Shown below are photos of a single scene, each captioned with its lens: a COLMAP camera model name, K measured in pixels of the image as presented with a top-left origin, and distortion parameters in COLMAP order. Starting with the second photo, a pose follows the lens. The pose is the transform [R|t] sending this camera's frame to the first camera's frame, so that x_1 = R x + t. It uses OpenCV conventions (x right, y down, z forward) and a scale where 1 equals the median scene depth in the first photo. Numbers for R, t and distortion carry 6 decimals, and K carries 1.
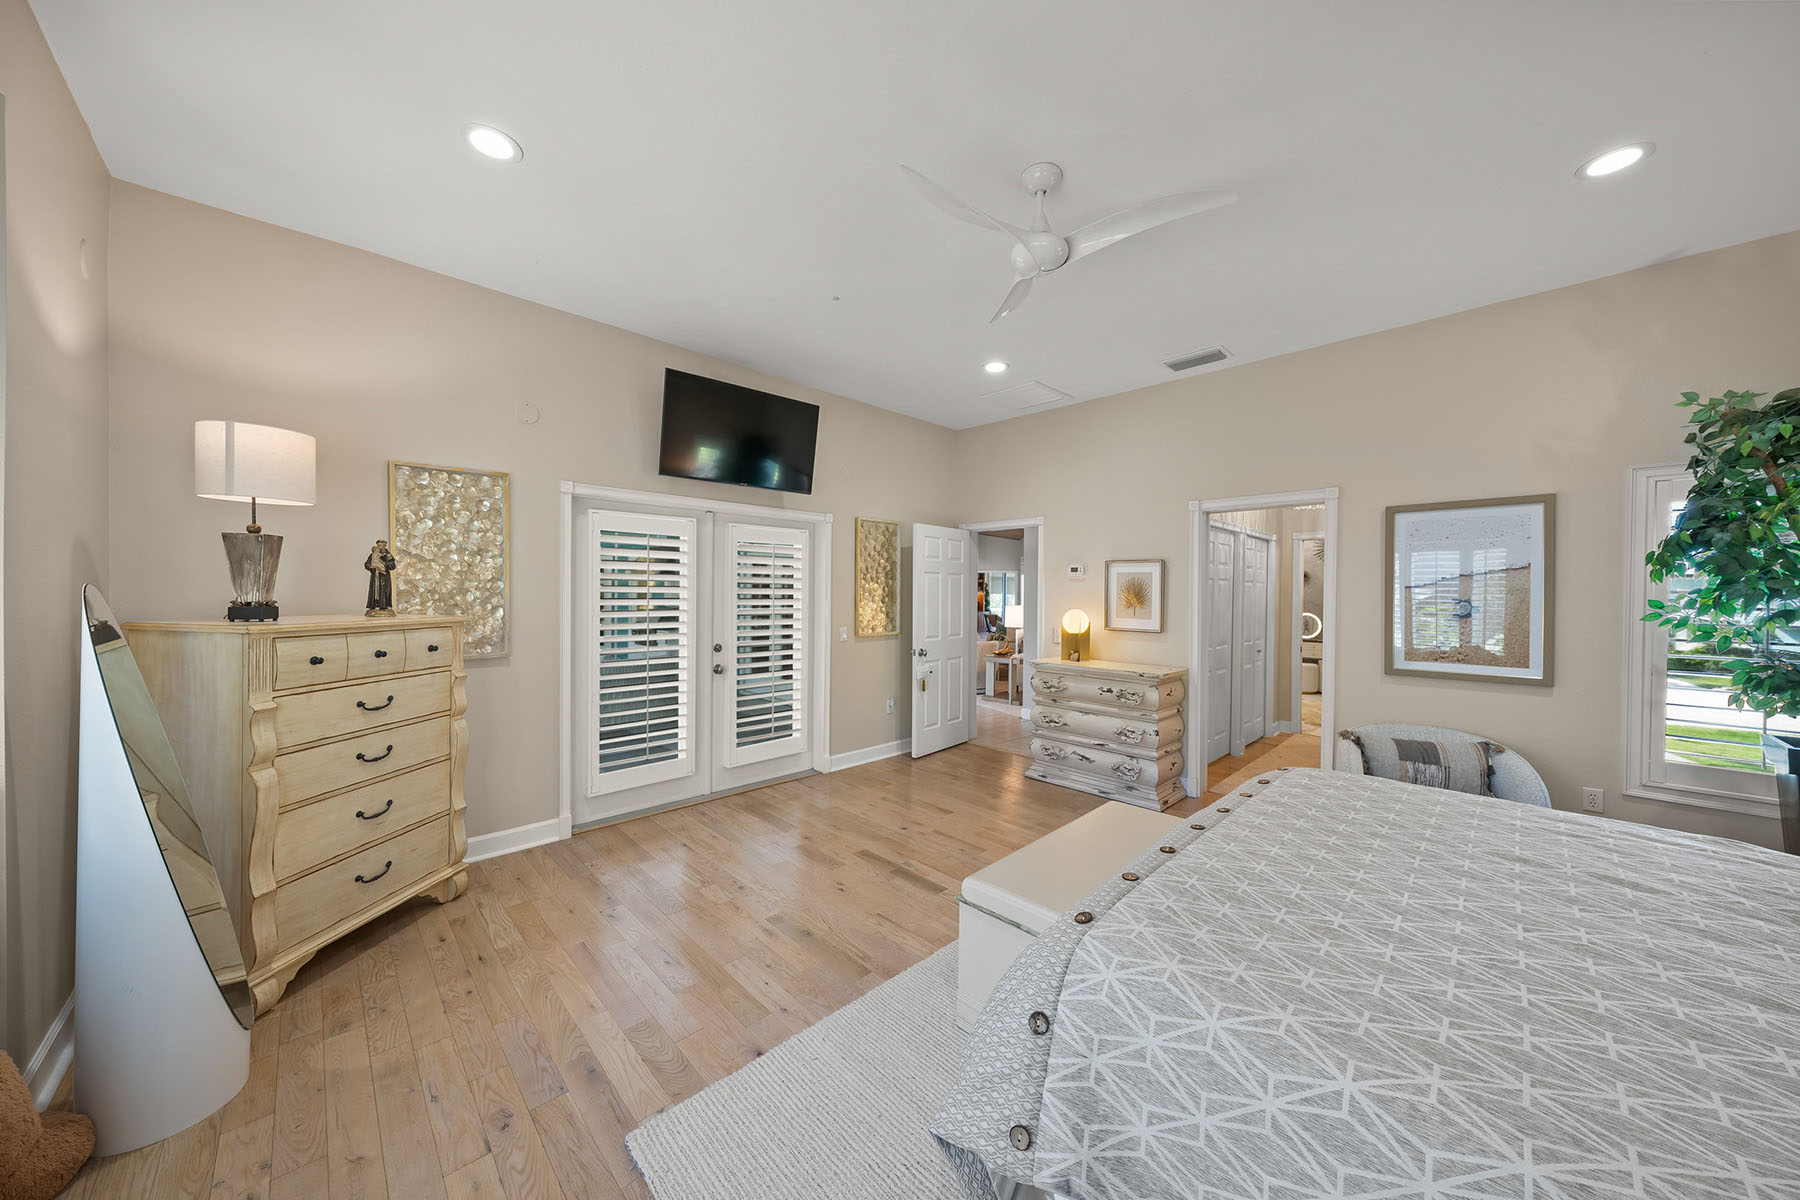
lens RADIAL K [[615.6, 0, 887.2], [0, 615.6, 593.1], [0, 0, 1]] dist [-0.002638, 0.000060]
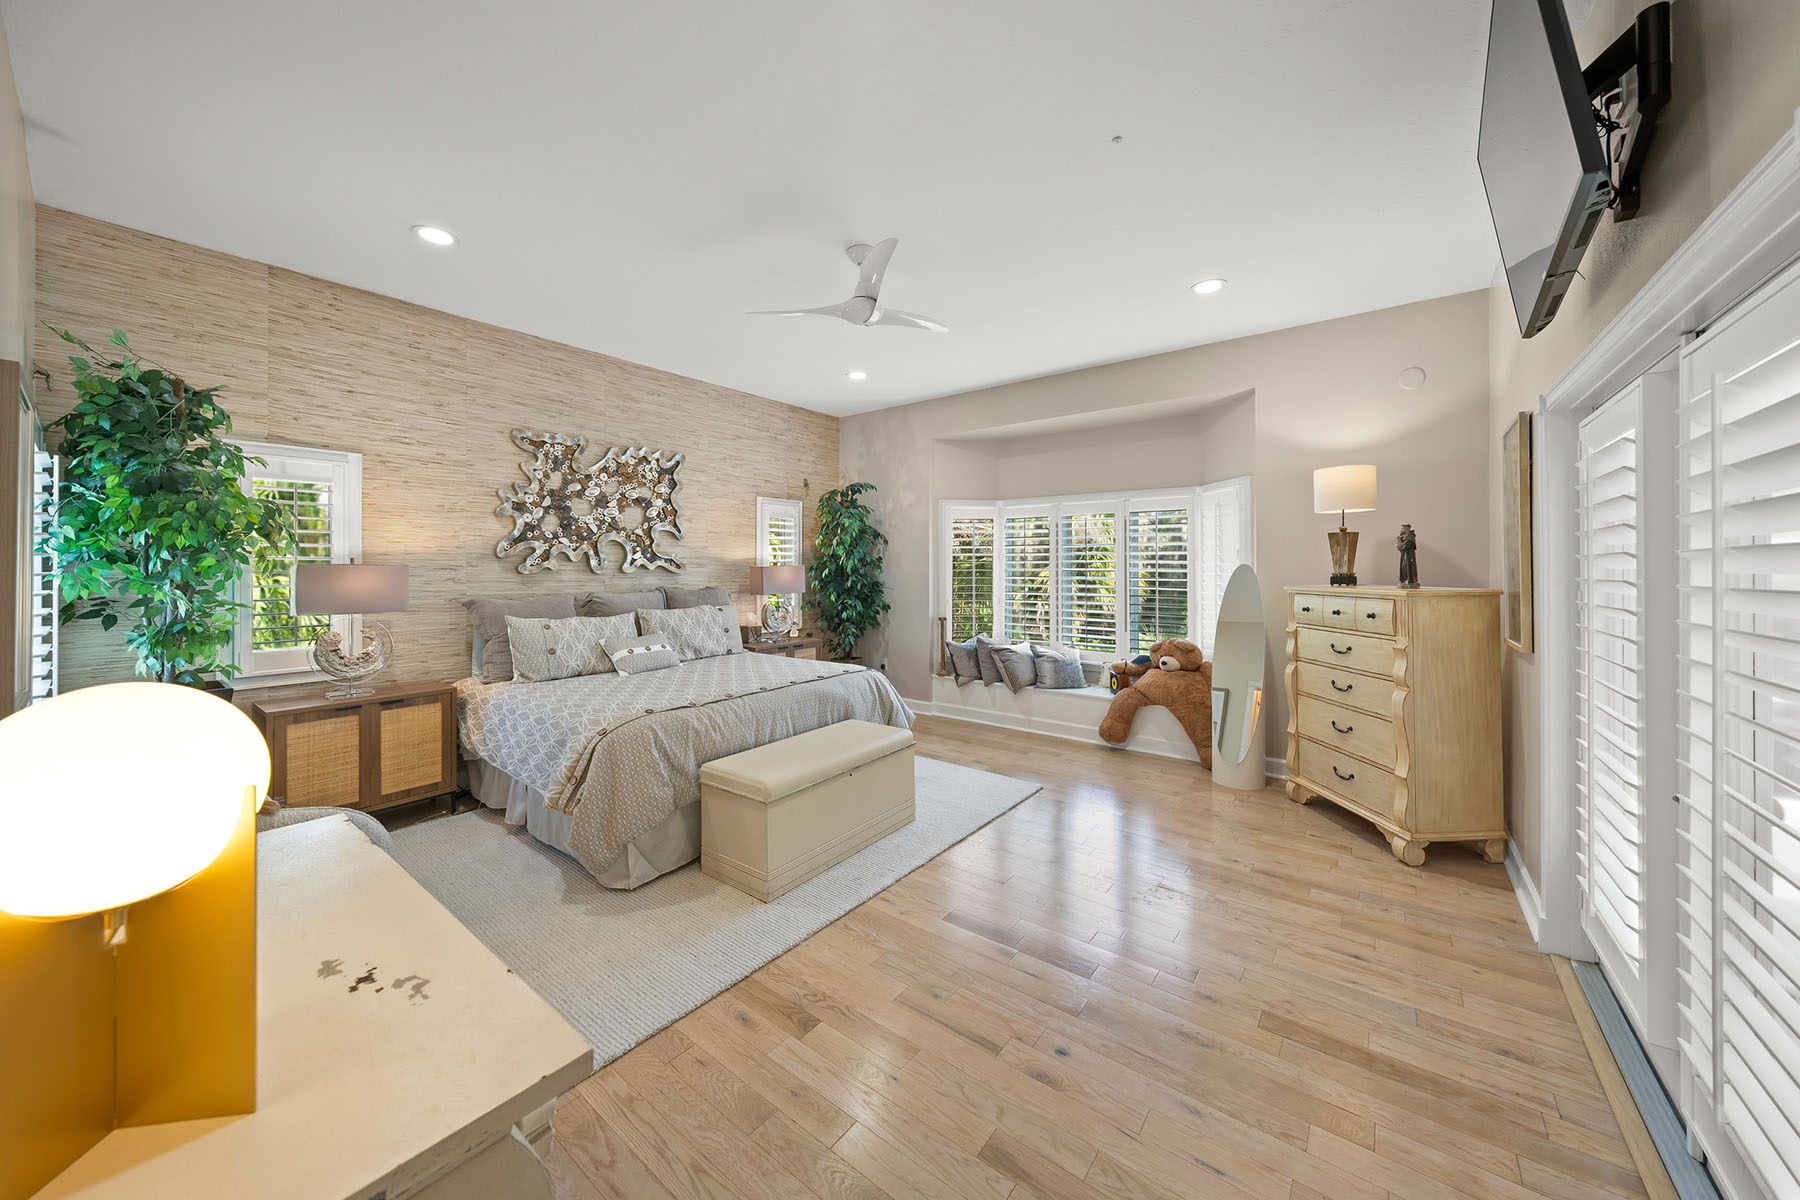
lens RADIAL K [[615.6, 0, 903.9], [0, 615.6, 571.2], [0, 0, 1]] dist [-0.002638, 0.000060]
pose [[-0.988566, -0.002918, -0.150758, 0.340366], [-0.003567, 0.999985, 0.004035, 0.004819], [0.150744, 0.004527, -0.988562, 2.215258]]
